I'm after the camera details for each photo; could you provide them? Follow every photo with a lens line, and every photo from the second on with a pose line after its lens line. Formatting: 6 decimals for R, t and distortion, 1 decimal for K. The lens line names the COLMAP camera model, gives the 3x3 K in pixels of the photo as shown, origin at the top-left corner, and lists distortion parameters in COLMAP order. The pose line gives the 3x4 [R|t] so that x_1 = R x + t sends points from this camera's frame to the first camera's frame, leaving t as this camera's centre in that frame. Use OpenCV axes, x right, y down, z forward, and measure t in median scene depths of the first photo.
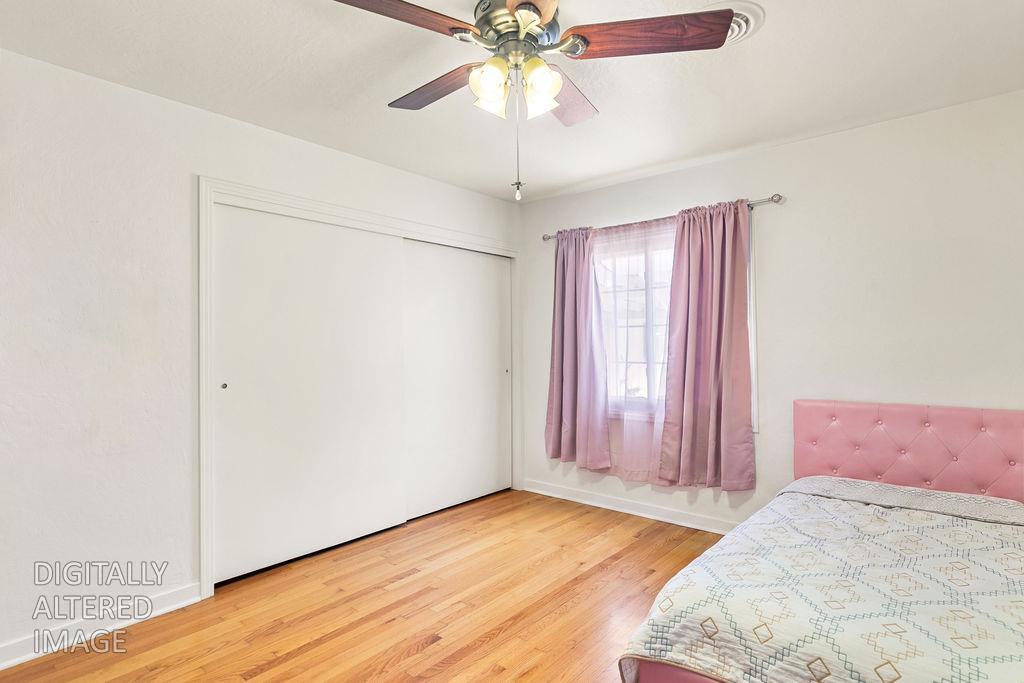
lens RADIAL K [[526.2, 0, 515.1], [0, 526.2, 338.2], [0, 0, 1]] dist [0.002180, 0.001977]
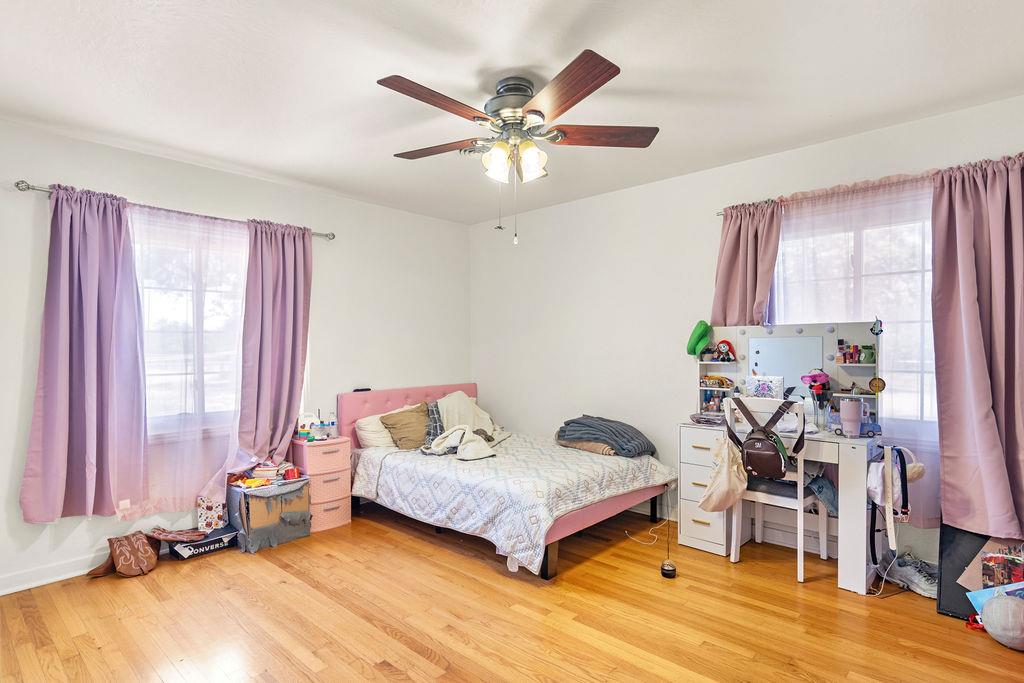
lens RADIAL K [[526.2, 0, 515.2], [0, 526.2, 349.8], [0, 0, 1]] dist [0.002180, 0.001977]
pose [[0.028983, 0.005181, 0.999566, -0.699962], [-0.002532, 0.999984, -0.005109, 0.012747], [-0.999577, -0.002383, 0.028996, 0.482437]]
